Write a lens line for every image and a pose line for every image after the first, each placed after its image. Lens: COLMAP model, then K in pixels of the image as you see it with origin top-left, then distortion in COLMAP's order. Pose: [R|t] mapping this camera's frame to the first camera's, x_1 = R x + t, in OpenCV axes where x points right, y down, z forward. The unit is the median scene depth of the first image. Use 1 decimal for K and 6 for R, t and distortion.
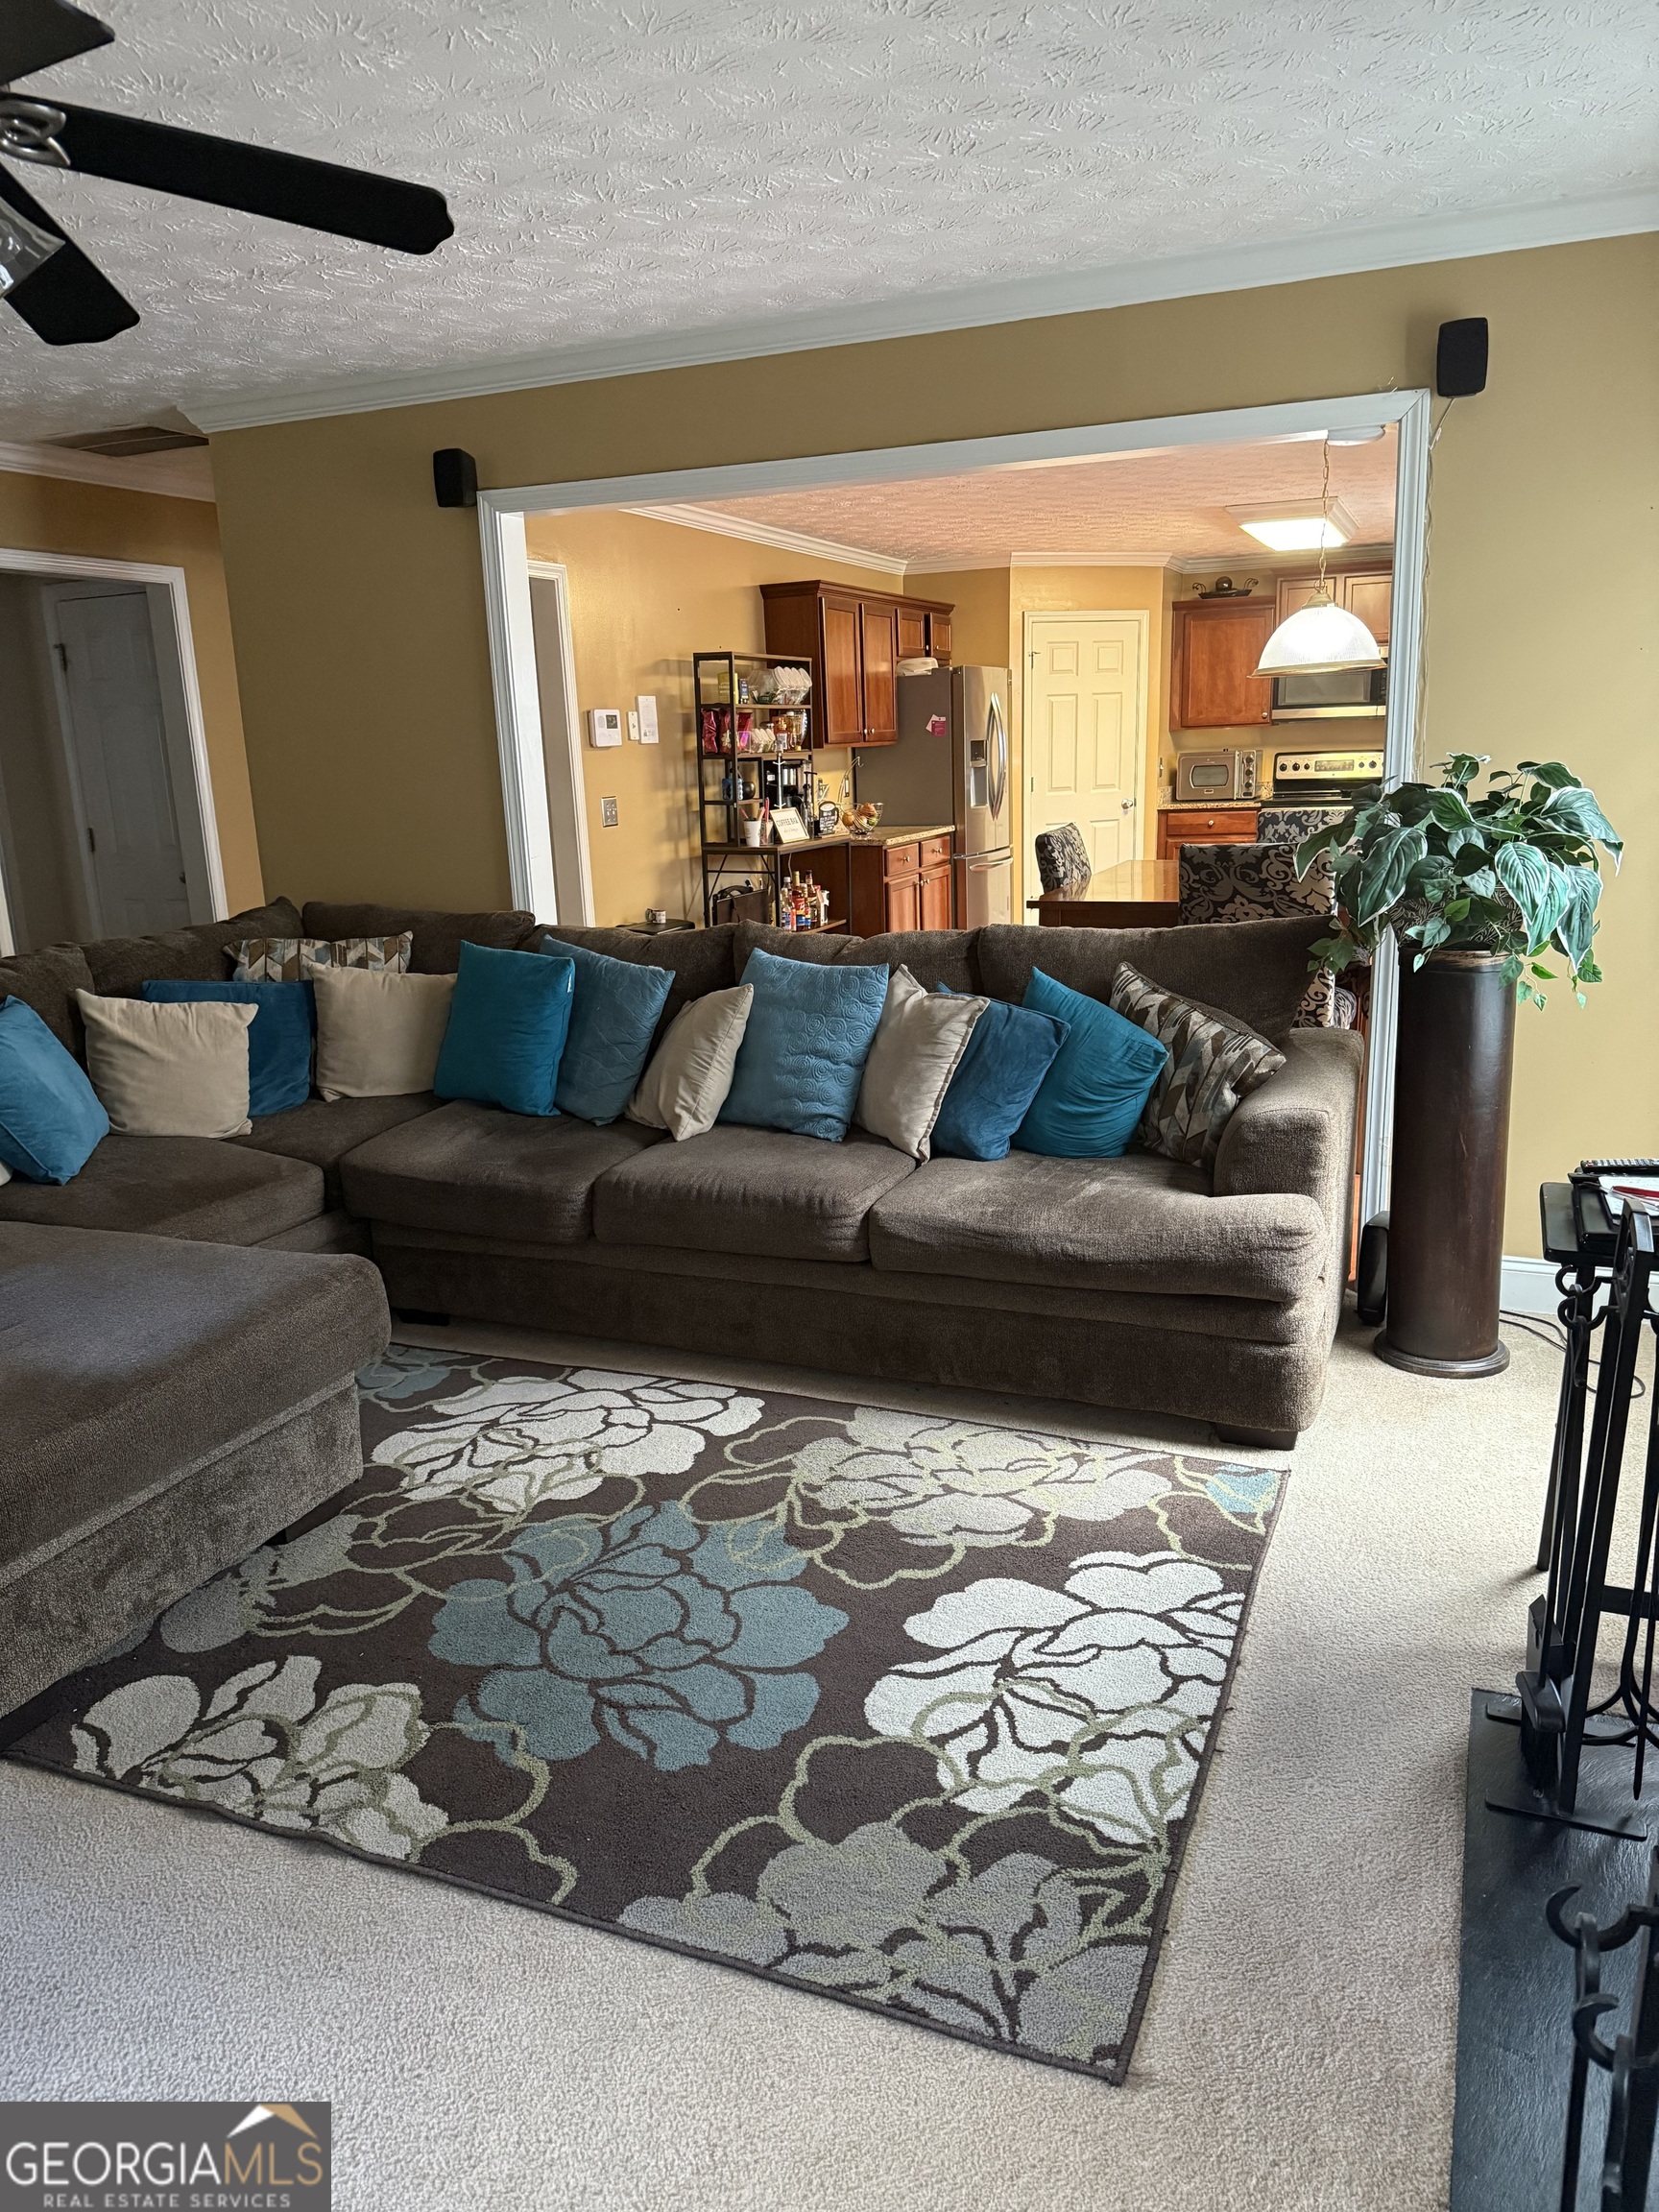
lens RADIAL K [[1563.8, 0, 754.1], [0, 1563.8, 1115.9], [0, 0, 1]] dist [0.020302, -0.027582]
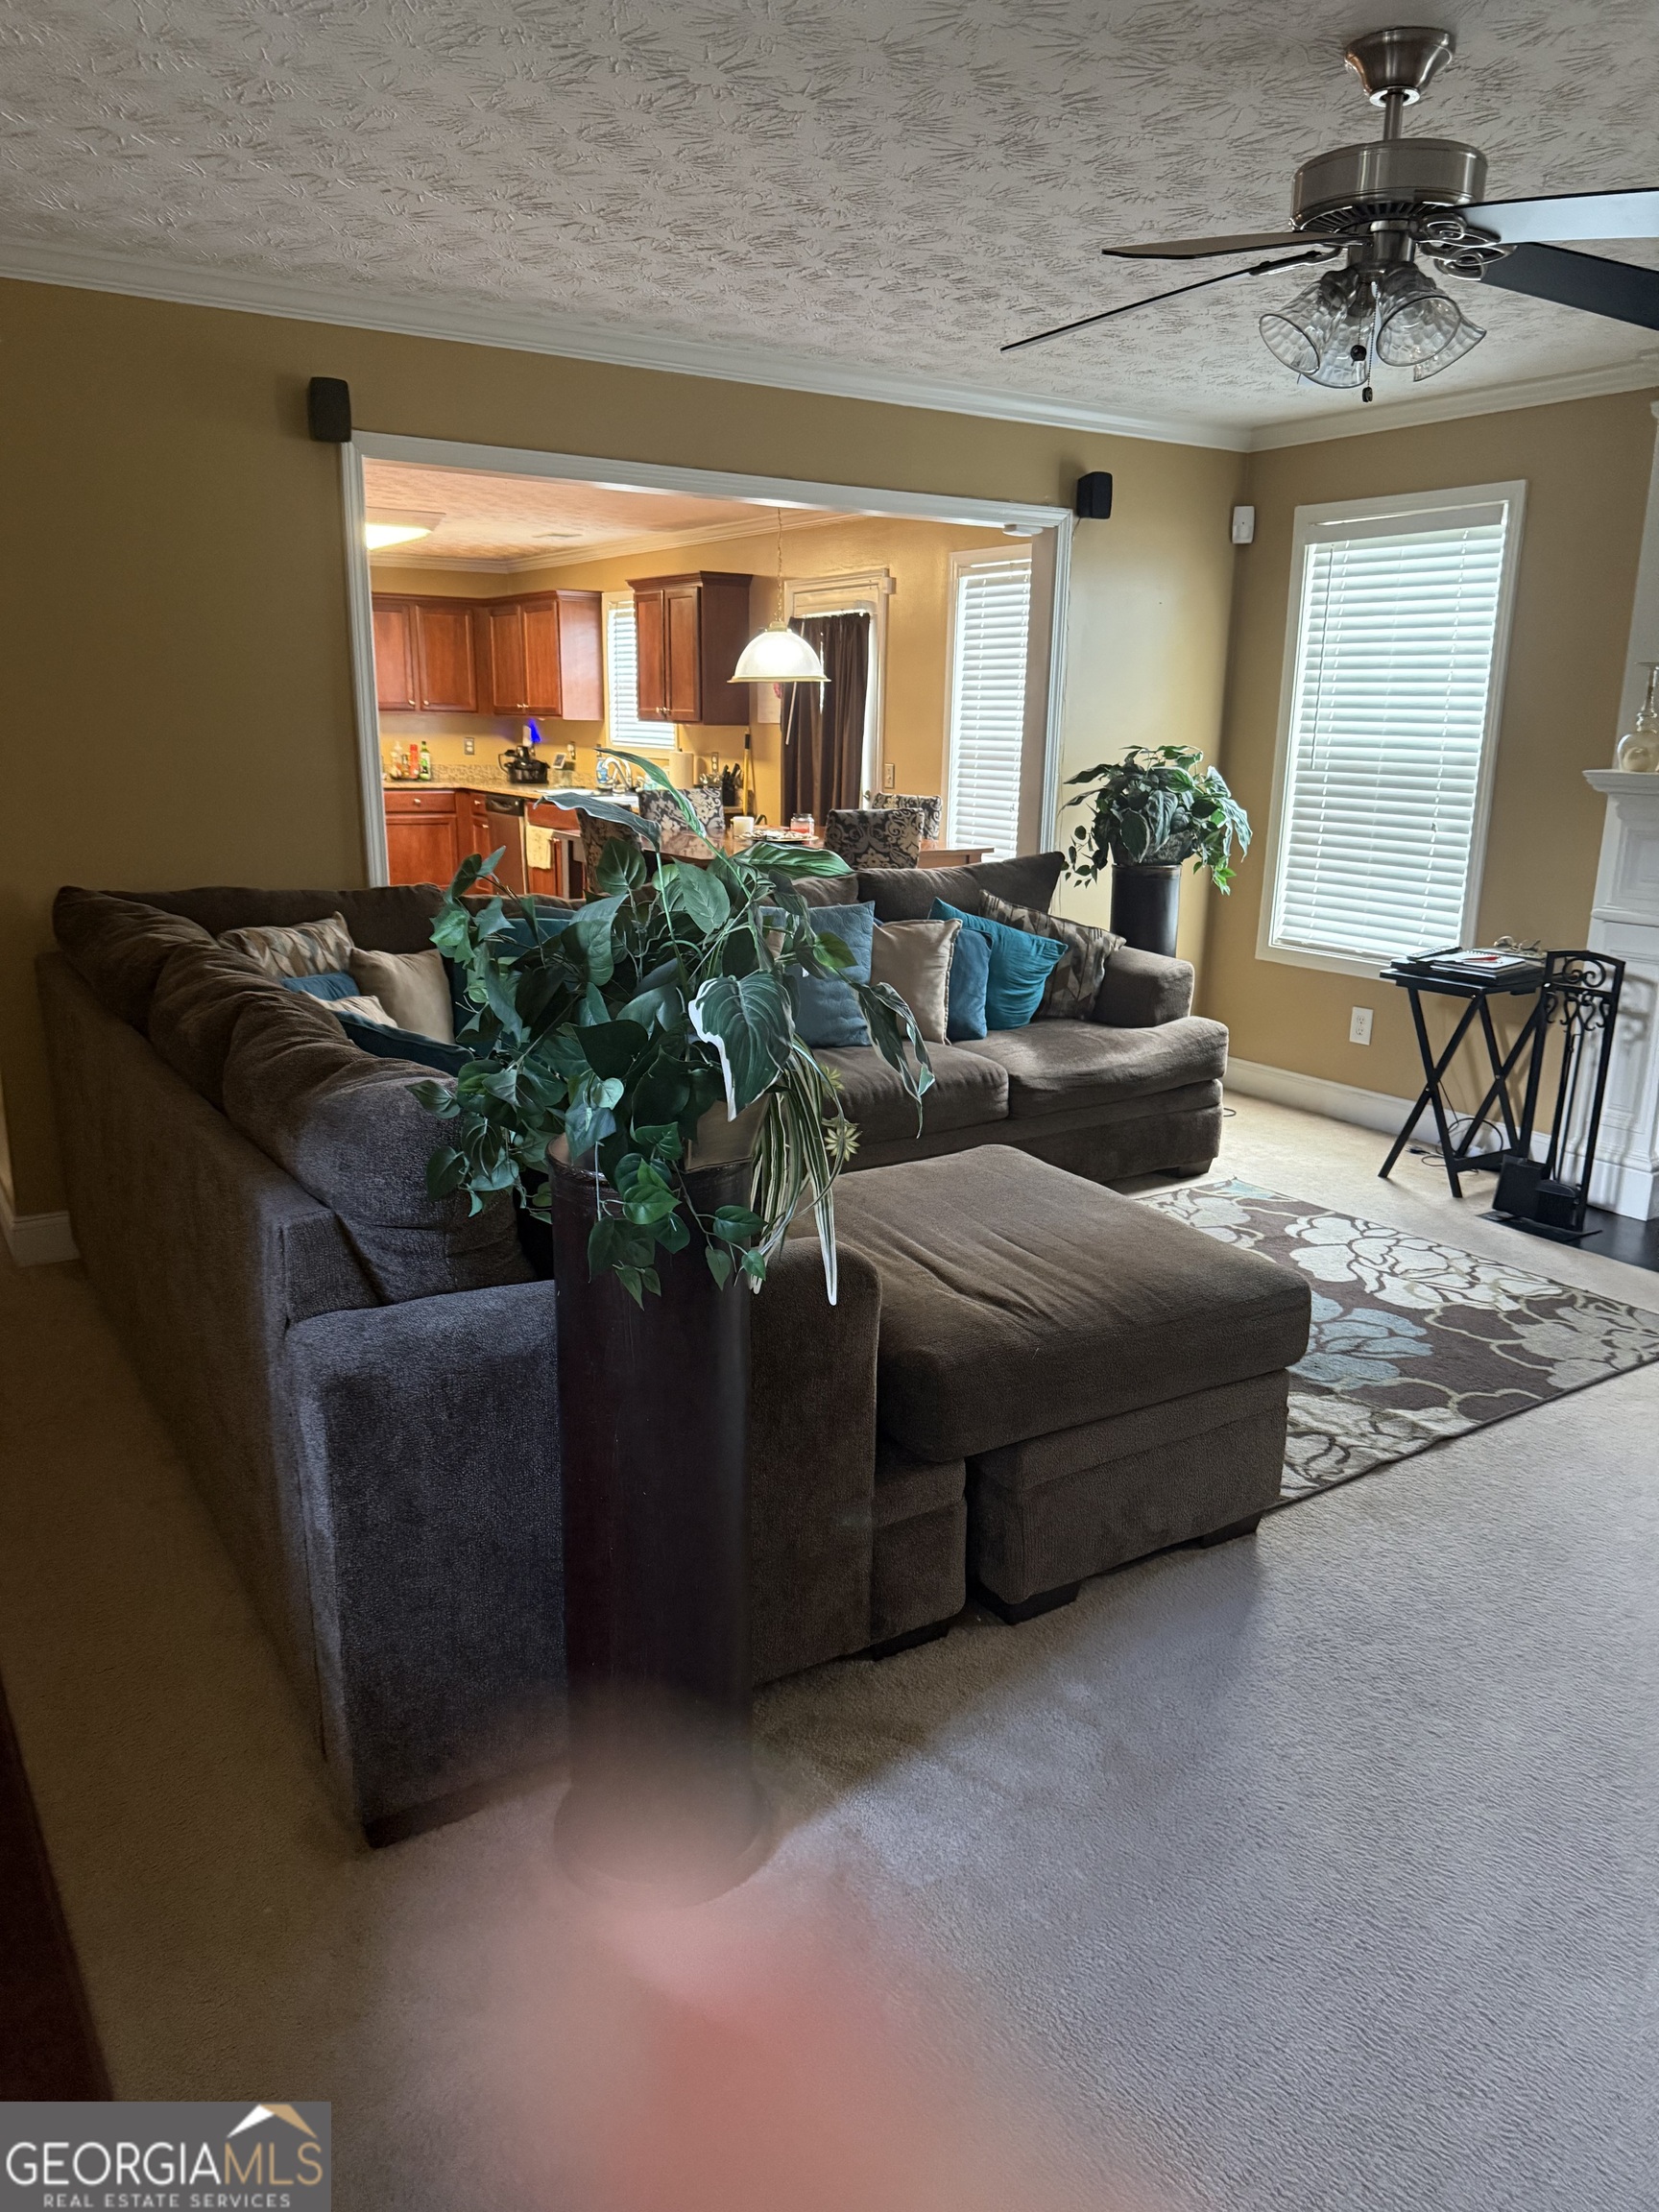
lens RADIAL K [[1563.8, 0, 790.2], [0, 1563.8, 1164.6], [0, 0, 1]] dist [0.020302, -0.027582]
pose [[0.548115, -0.187459, 0.815125, -1.605643], [0.160964, 0.979985, 0.117135, -0.075668], [-0.820768, 0.067002, 0.567319, 0.556053]]
